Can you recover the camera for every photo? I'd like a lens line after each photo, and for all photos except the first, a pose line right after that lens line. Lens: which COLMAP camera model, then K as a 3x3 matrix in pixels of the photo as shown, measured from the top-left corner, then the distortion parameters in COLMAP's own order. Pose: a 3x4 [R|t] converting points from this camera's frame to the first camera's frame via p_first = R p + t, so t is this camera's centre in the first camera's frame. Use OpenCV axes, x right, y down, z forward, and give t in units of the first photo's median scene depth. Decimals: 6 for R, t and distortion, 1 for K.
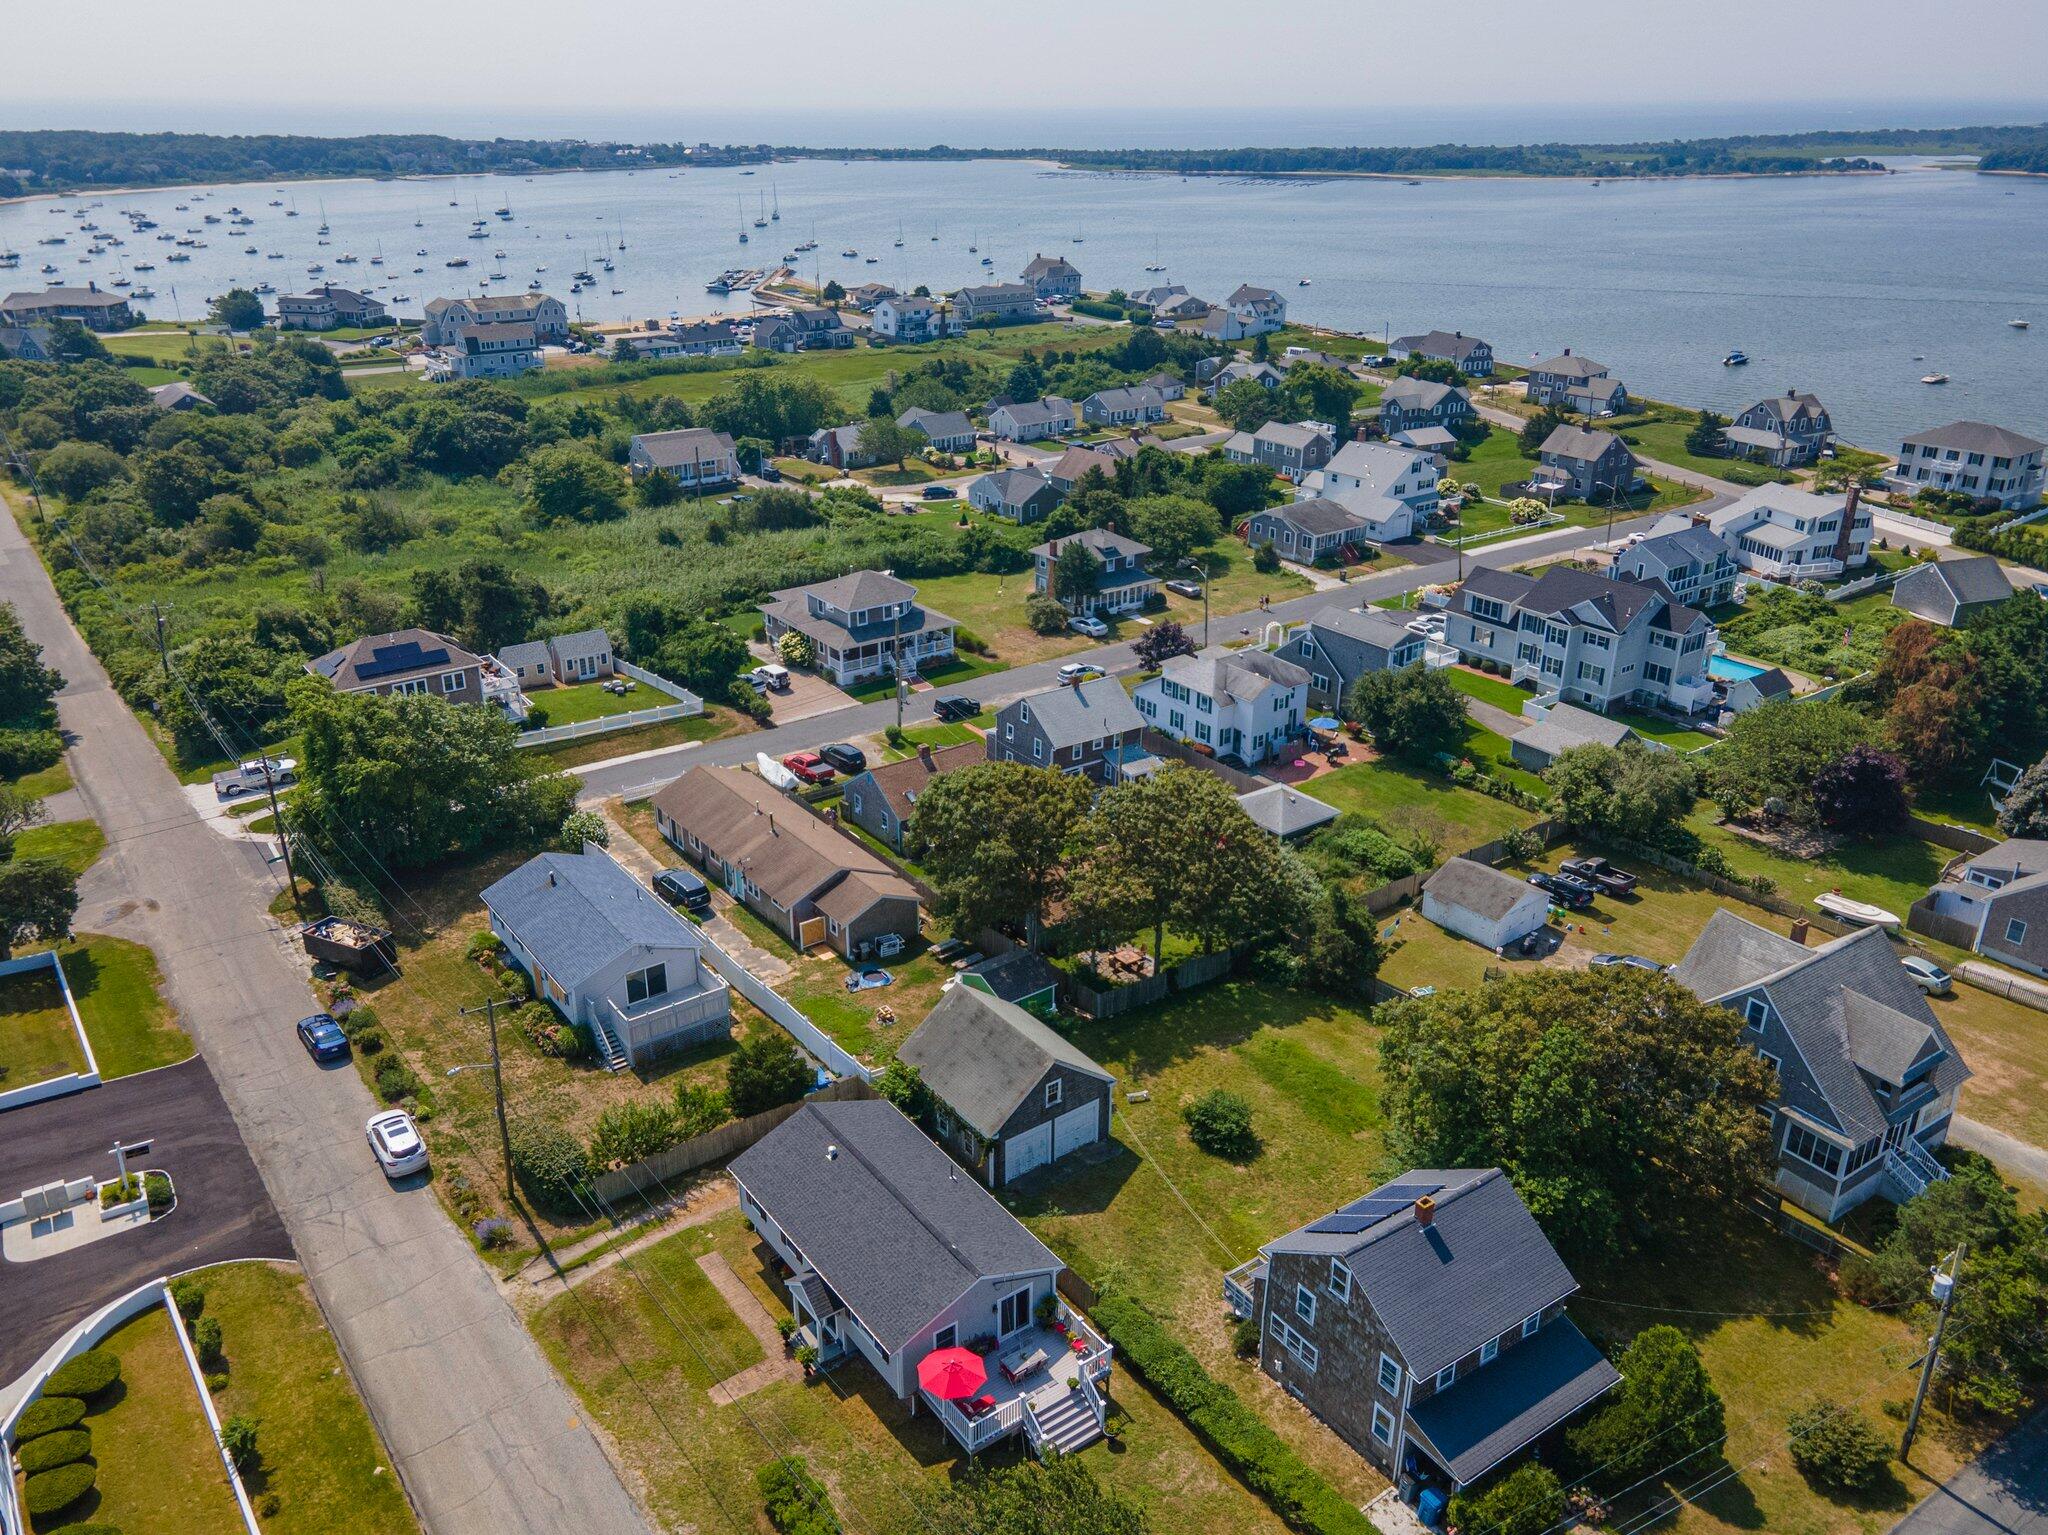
lens RADIAL K [[1557.1, 0, 1052.7], [0, 1557.1, 772.7], [0, 0, 1]] dist [0.025315, 0.032573]
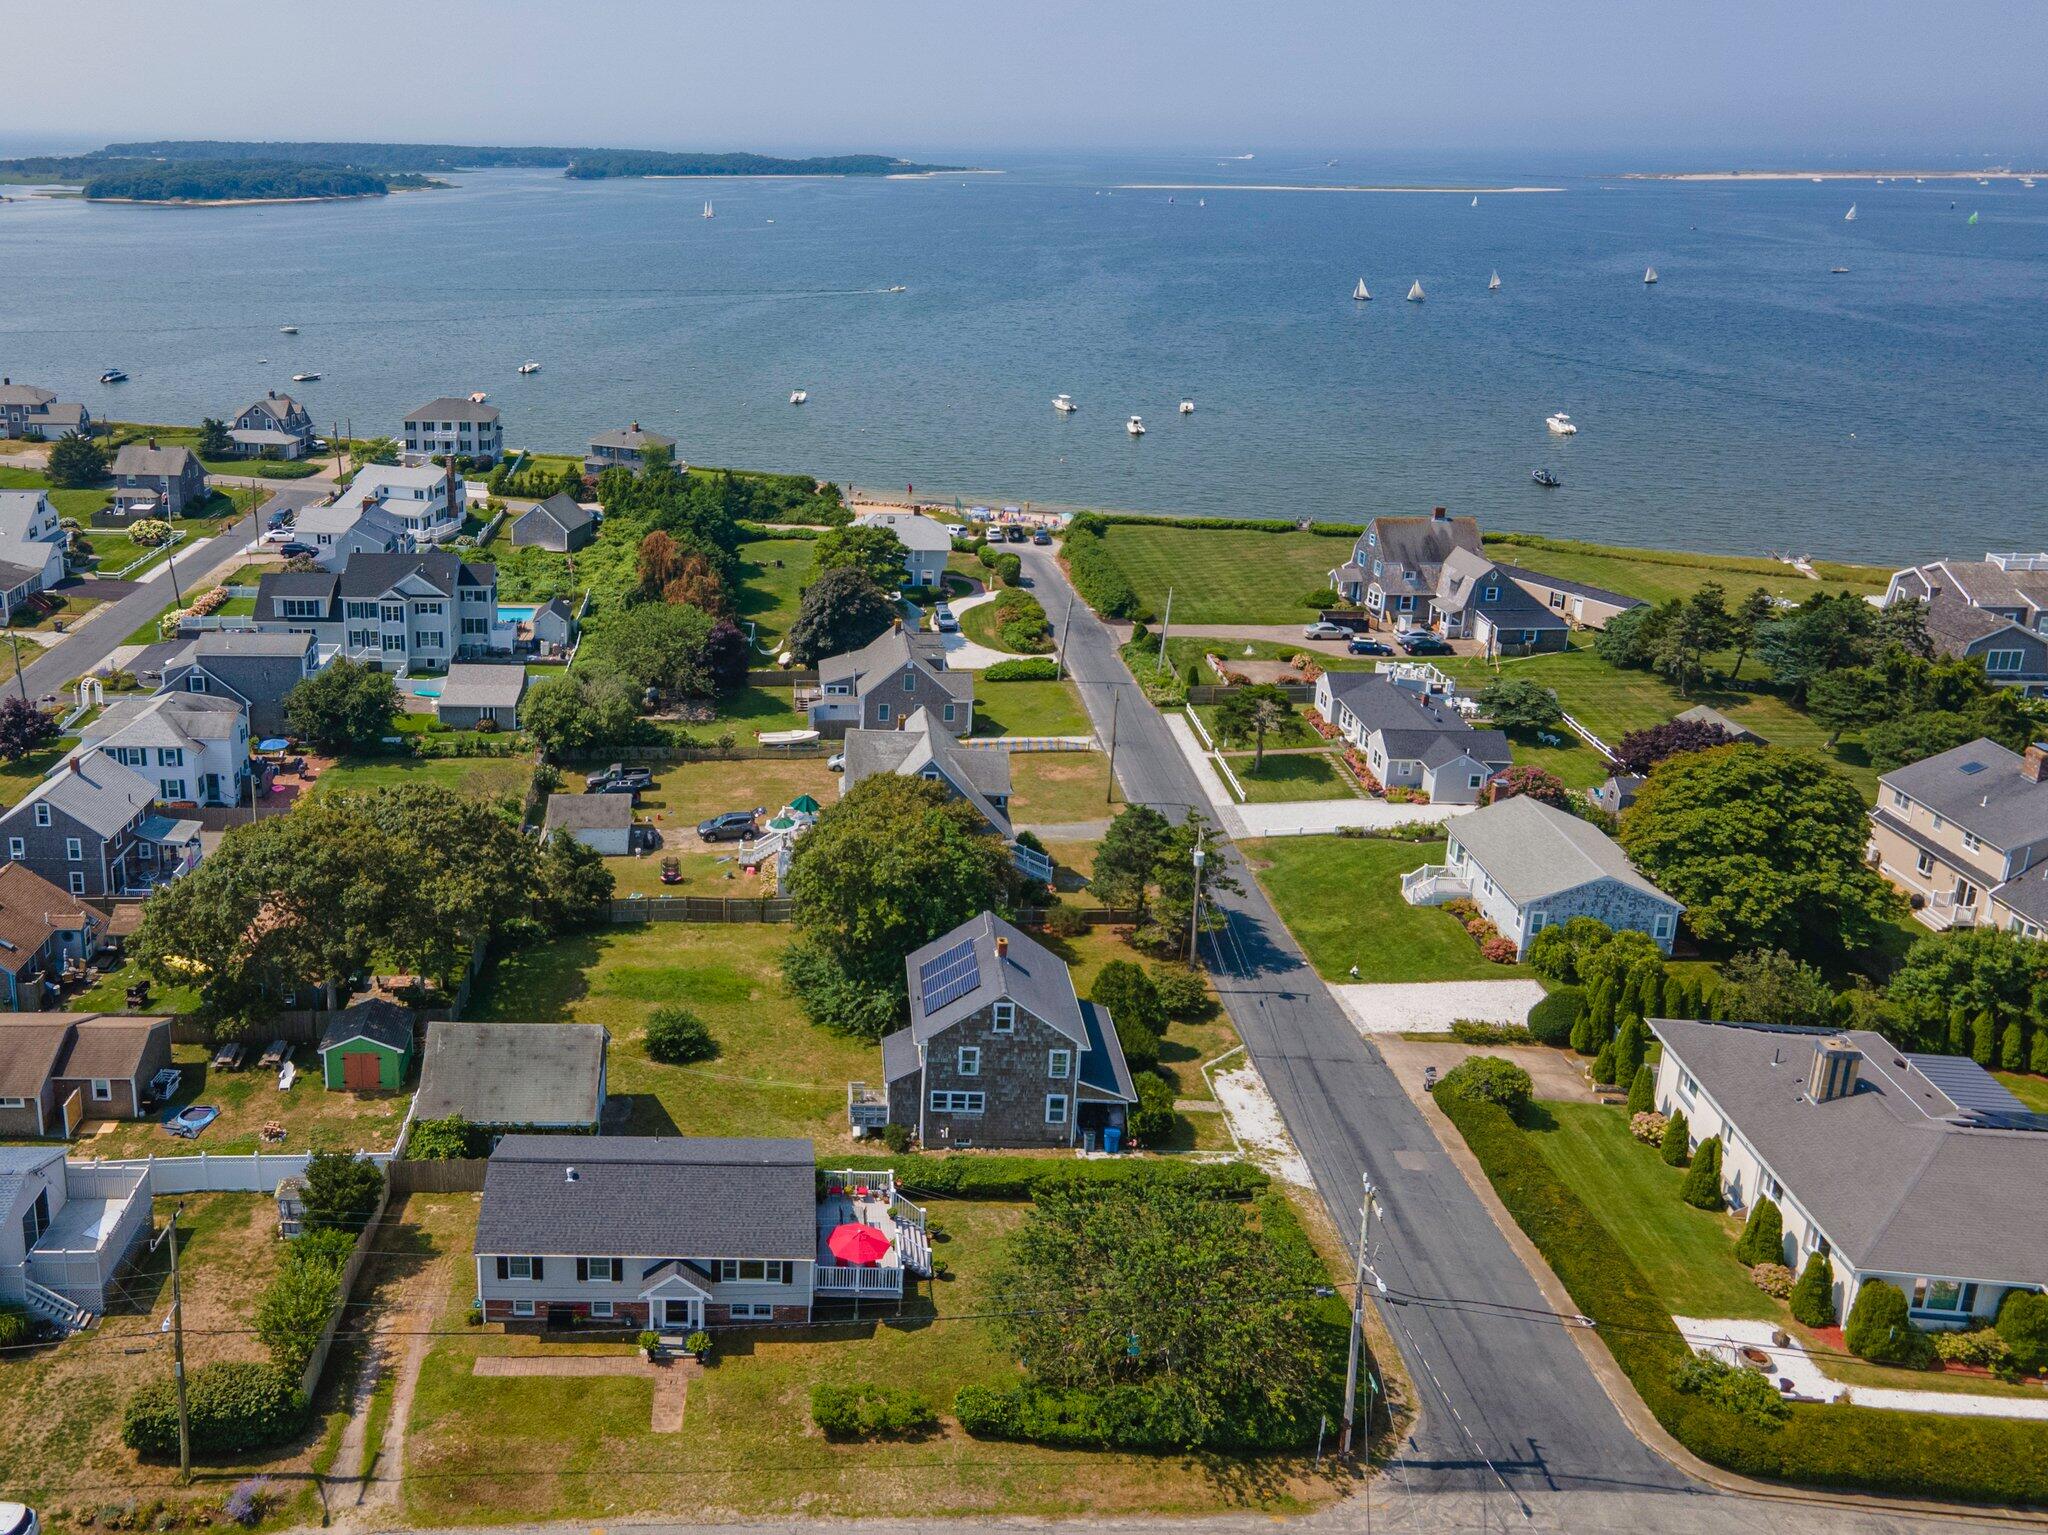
lens RADIAL K [[1632.8, 0, 811.1], [0, 1632.8, 586.1], [0, 0, 1]] dist [0.042191, -0.007902]
pose [[0.595927, -0.209914, 0.775118, -0.378674], [0.312123, 0.949885, 0.017277, -0.036643], [-0.739899, 0.231636, 0.631581, 0.080035]]
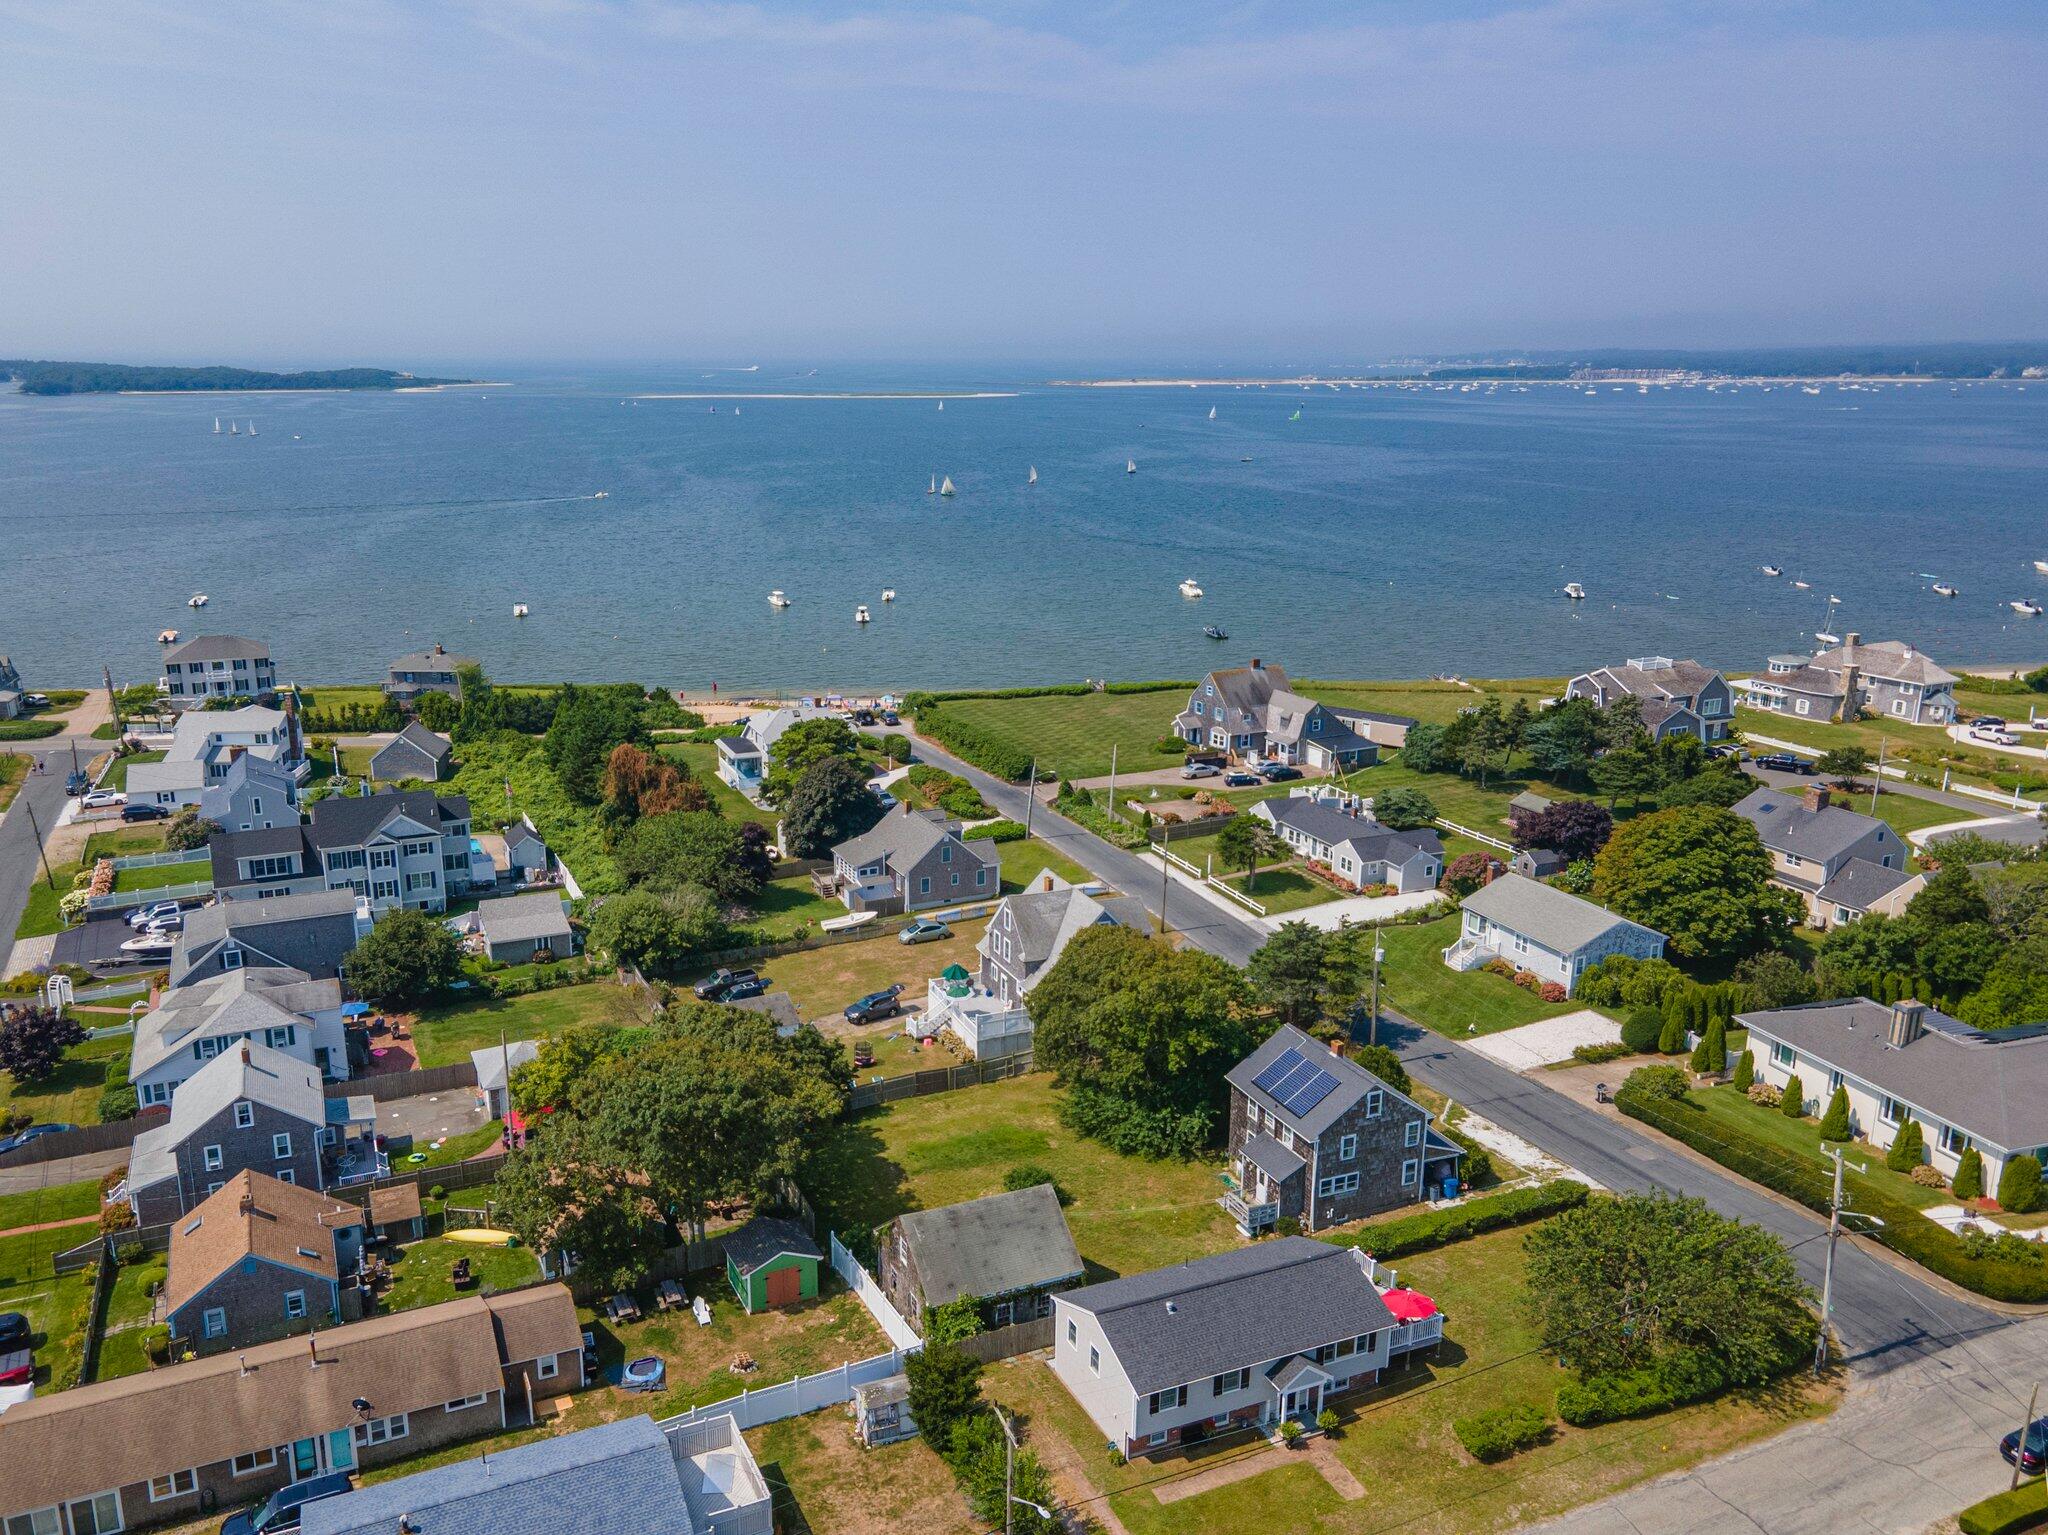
lens RADIAL K [[1545.1, 0, 988.0], [0, 1545.1, 763.2], [0, 0, 1]] dist [0.040440, -0.003317]
pose [[0.233596, -0.251699, 0.939191, -0.524988], [0.386537, 0.910349, 0.147829, -0.144787], [-0.892201, 0.328500, 0.309945, 0.328573]]
